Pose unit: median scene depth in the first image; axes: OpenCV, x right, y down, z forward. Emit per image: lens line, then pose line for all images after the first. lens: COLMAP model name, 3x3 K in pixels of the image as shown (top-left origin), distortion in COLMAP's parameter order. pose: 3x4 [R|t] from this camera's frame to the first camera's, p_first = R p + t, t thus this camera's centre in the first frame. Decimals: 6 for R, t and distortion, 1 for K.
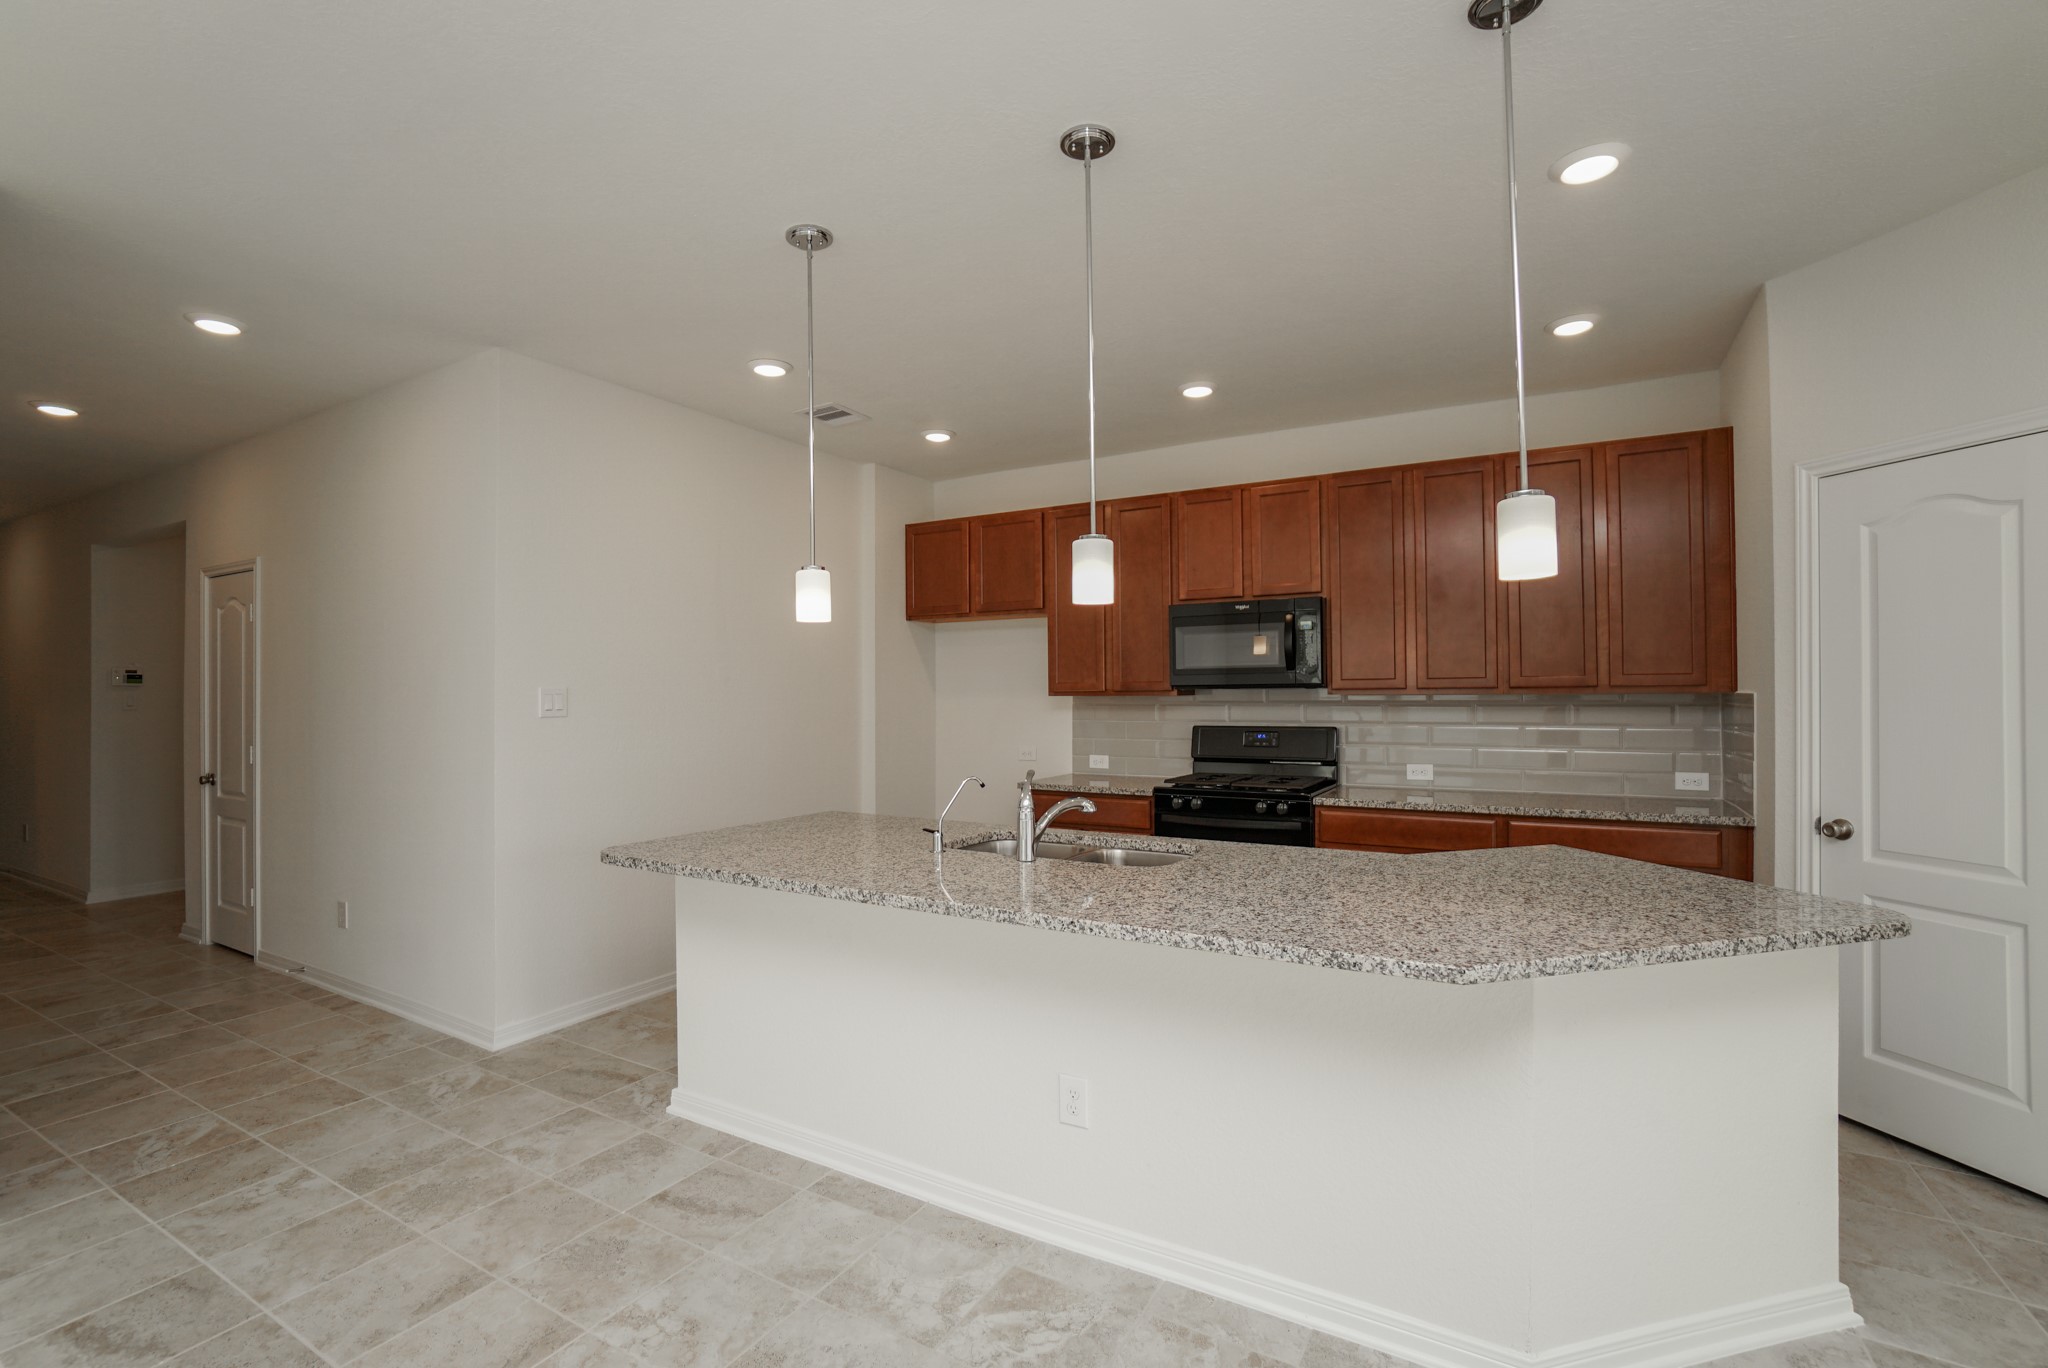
lens RADIAL K [[924.9, 0, 1002.0], [0, 924.9, 686.9], [0, 0, 1]] dist [-0.055394, 0.024293]
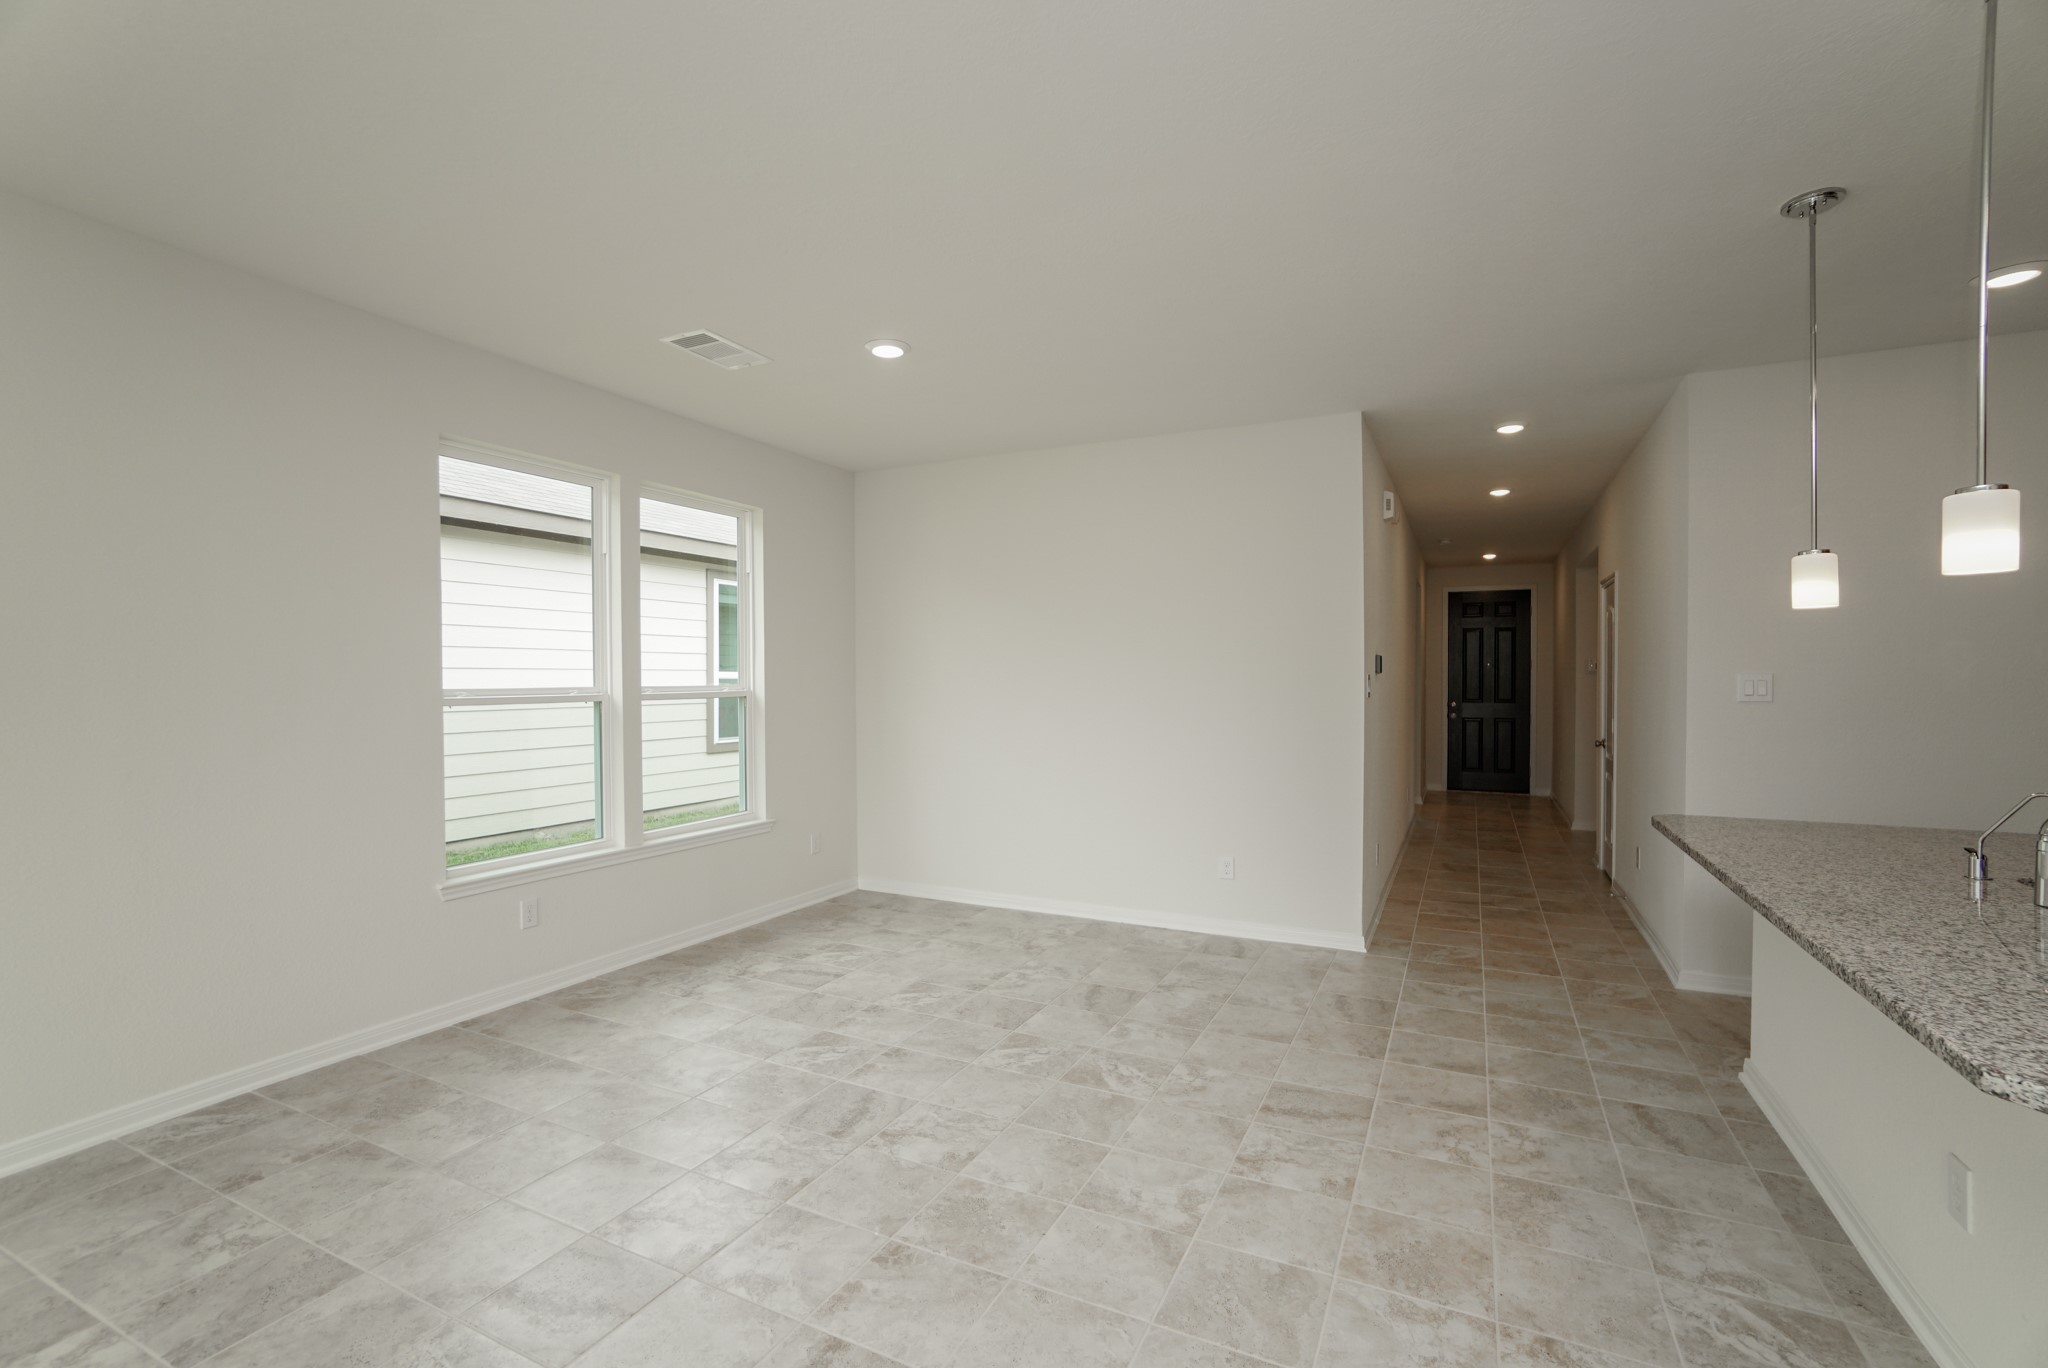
lens RADIAL K [[918.9, 0, 1016.2], [0, 918.9, 691.0], [0, 0, 1]] dist [-0.048424, 0.022979]
pose [[0.073573, 0.019692, -0.997095, 0.539308], [0.005707, 0.999780, 0.020166, -0.006887], [0.997274, -0.007174, 0.073444, 0.078475]]
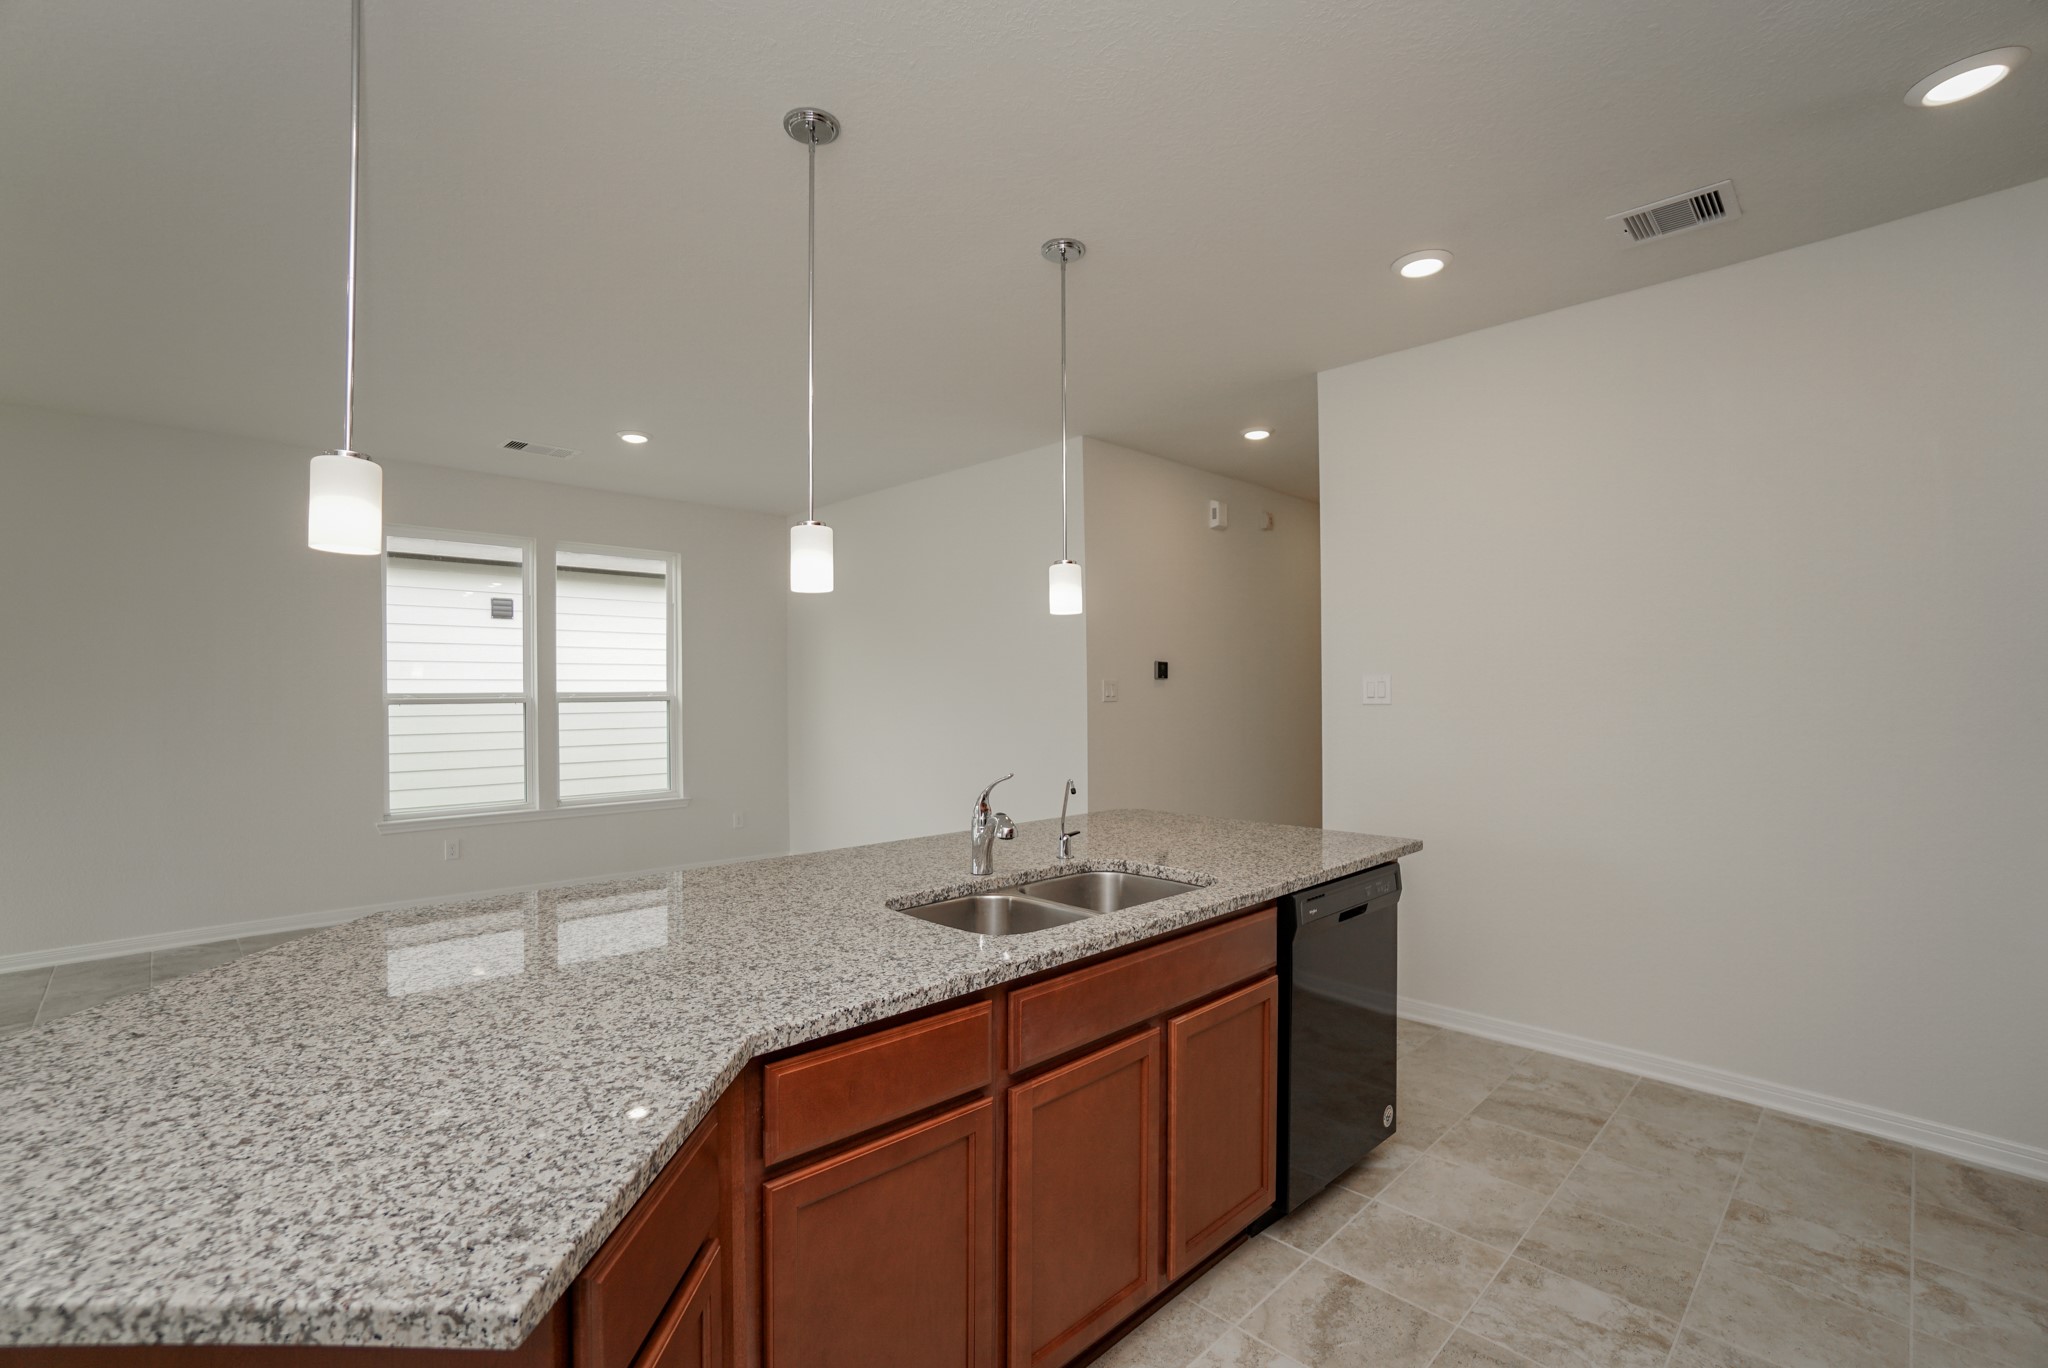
lens RADIAL K [[901.2, 0, 982.5], [0, 901.2, 704.4], [0, 0, 1]] dist [-0.017546, 0.020457]
pose [[-0.286676, 0.021735, -0.957781, 0.657042], [0.012211, 0.999744, 0.019032, 0.008731], [0.957950, -0.006240, -0.286868, 0.979329]]
